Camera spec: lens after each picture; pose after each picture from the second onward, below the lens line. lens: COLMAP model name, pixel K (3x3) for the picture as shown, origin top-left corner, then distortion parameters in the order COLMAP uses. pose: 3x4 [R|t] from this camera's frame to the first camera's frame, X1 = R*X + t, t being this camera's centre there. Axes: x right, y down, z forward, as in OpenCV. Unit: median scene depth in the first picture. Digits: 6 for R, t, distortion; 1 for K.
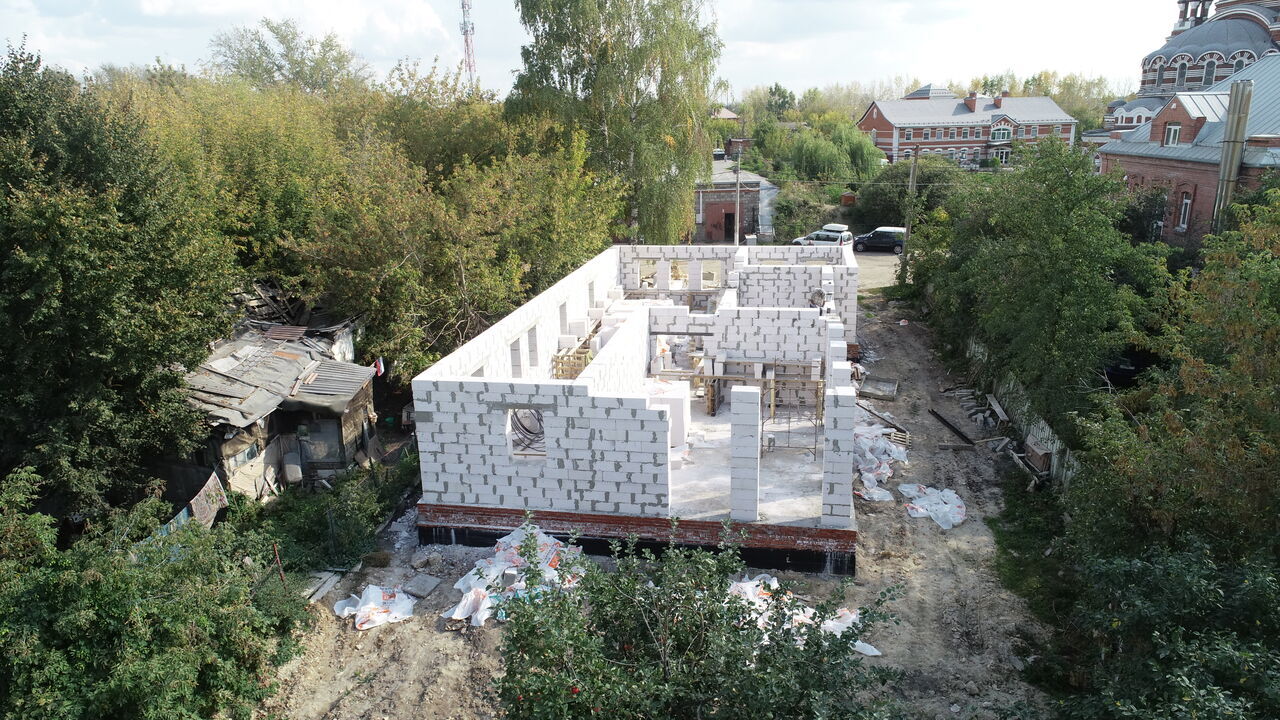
lens RADIAL K [[856.8, 0, 634.7], [0, 856.8, 362.9], [0, 0, 1]] dist [-0.002678, 0.000555]
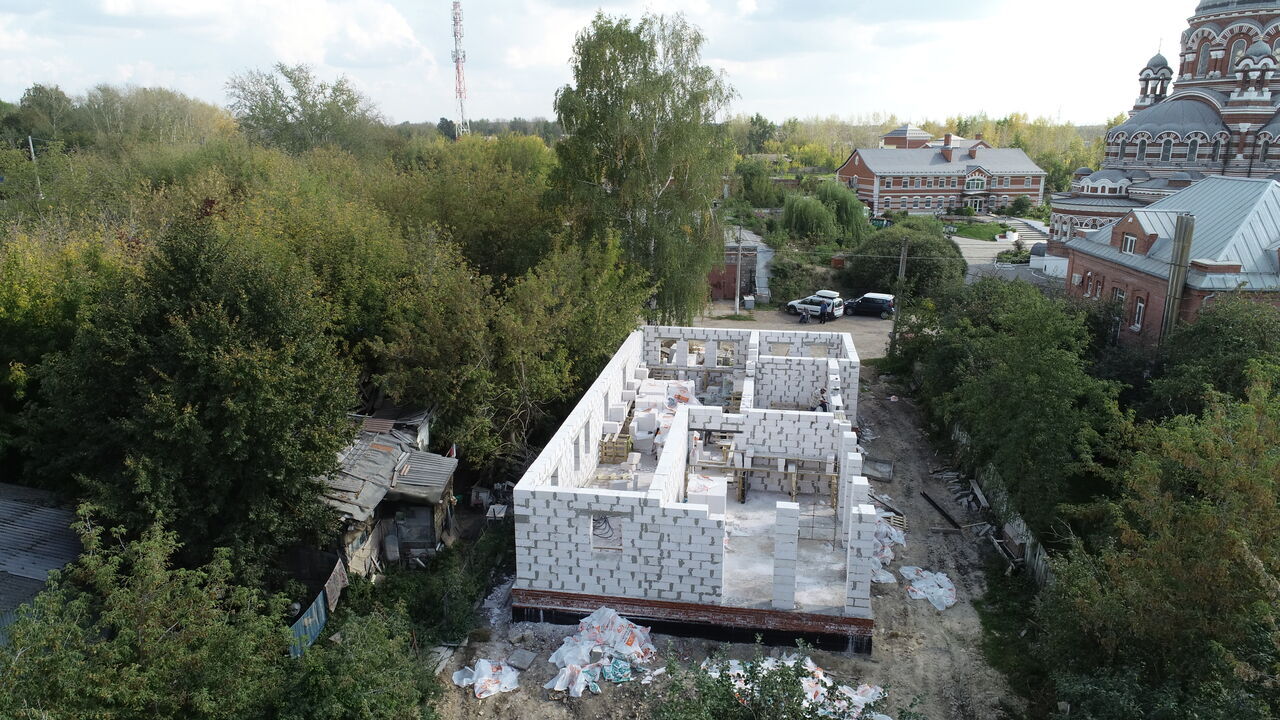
lens RADIAL K [[856.8, 0, 635.1], [0, 856.8, 362.2], [0, 0, 1]] dist [-0.002678, 0.000555]
pose [[0.999341, 0.017575, 0.031752, -0.089952], [-0.017064, 0.999722, -0.016286, -0.101511], [-0.032029, 0.015734, 0.999363, -0.163615]]
